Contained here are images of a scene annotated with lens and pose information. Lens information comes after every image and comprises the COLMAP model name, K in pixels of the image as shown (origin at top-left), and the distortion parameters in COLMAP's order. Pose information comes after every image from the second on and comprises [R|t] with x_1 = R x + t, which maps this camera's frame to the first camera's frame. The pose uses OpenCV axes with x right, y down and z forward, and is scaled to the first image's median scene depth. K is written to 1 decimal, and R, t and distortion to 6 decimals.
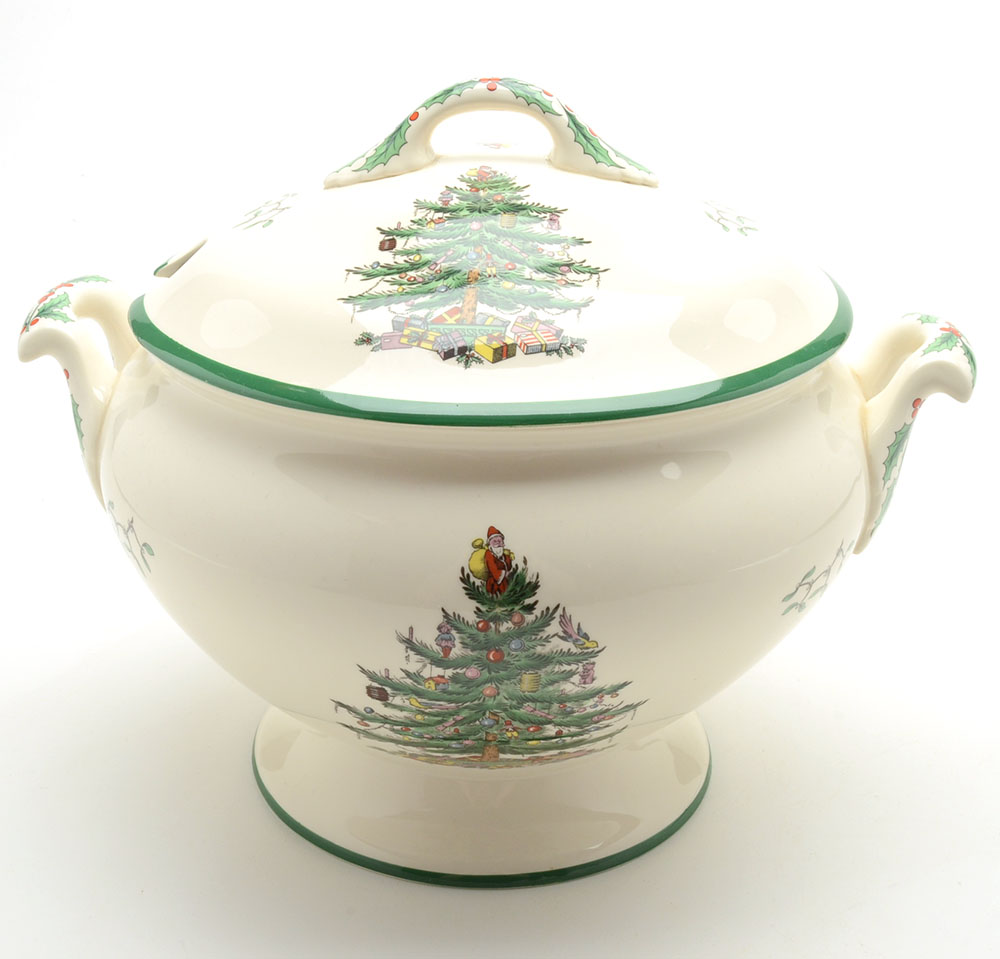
lens RADIAL K [[1598.6, 0, 455.9], [0, 1598.6, 480.8], [0, 0, 1]] dist [-0.015214, -0.006584]
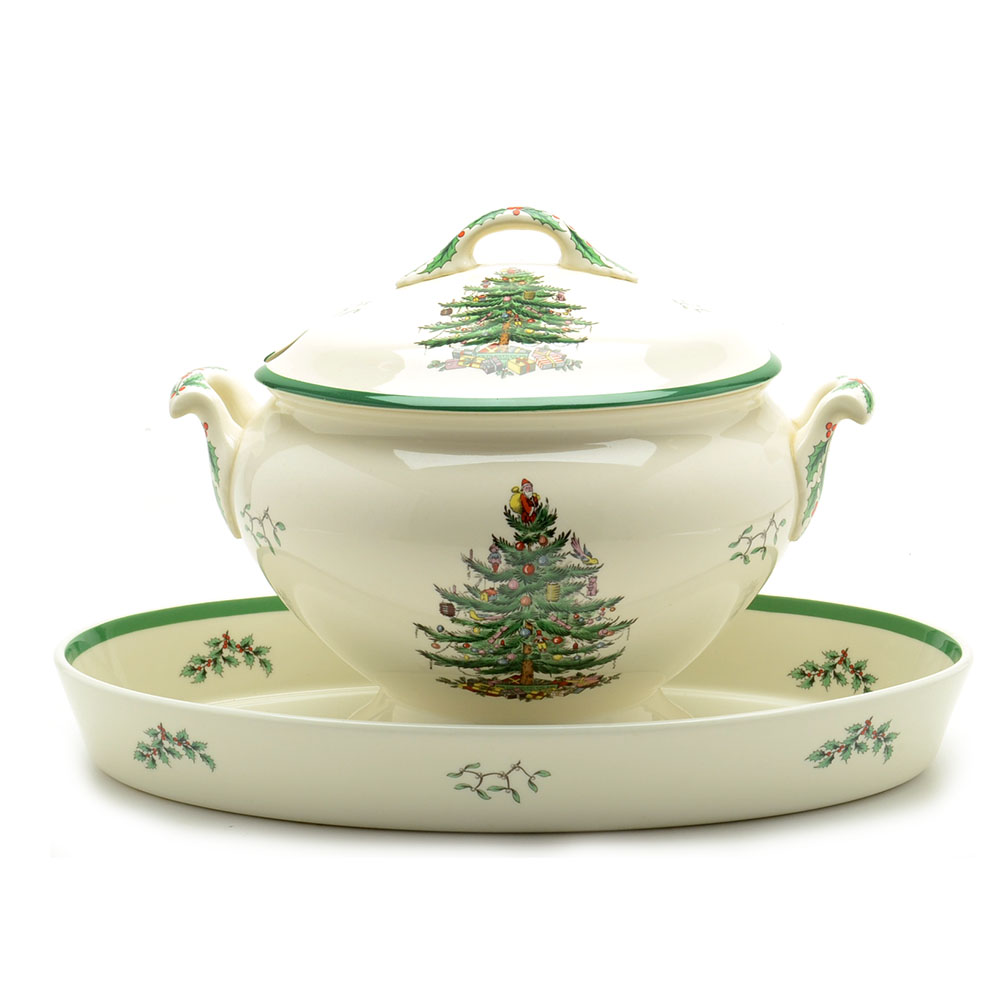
lens RADIAL K [[2502.8, 0, 500.0], [0, 2502.8, 500.0], [0, 0, 1]] dist [0.028505, -0.009443]
pose [[0.999612, -0.019006, 0.020380, -0.045819], [0.022763, 0.978761, -0.203736, 0.497338], [-0.016075, 0.204121, 0.978814, -1.224381]]
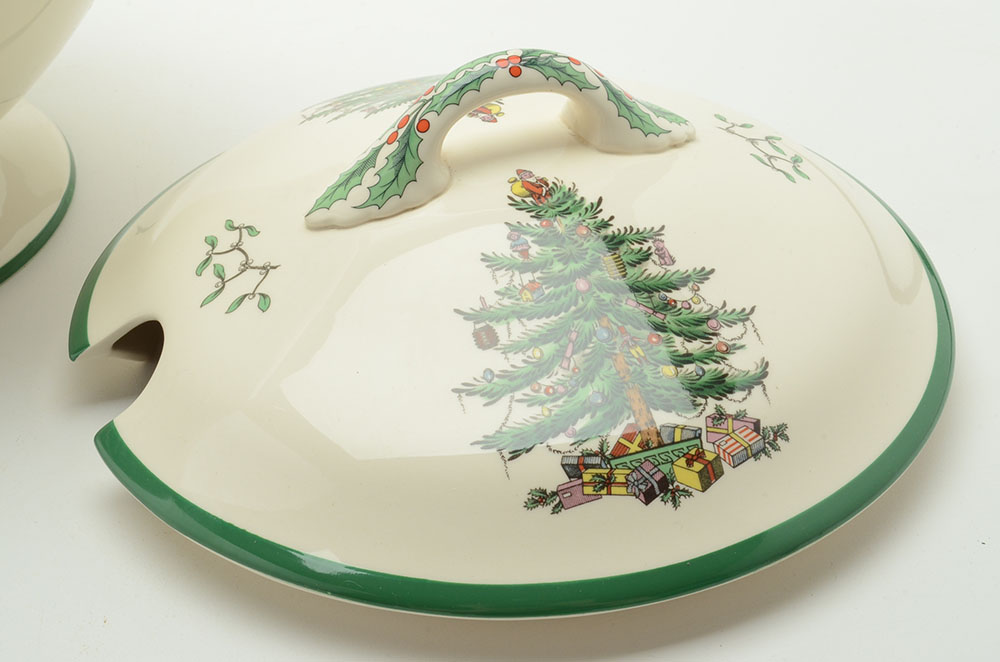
lens RADIAL K [[1503.6, 0, 500.0], [0, 1503.6, 331.0], [0, 0, 1]] dist [-0.009432, -0.008248]
pose [[0.909621, -0.264684, 0.320208, -0.276972], [0.188218, 0.949687, 0.250336, -0.341948], [-0.370357, -0.167442, 0.913673, 0.342571]]
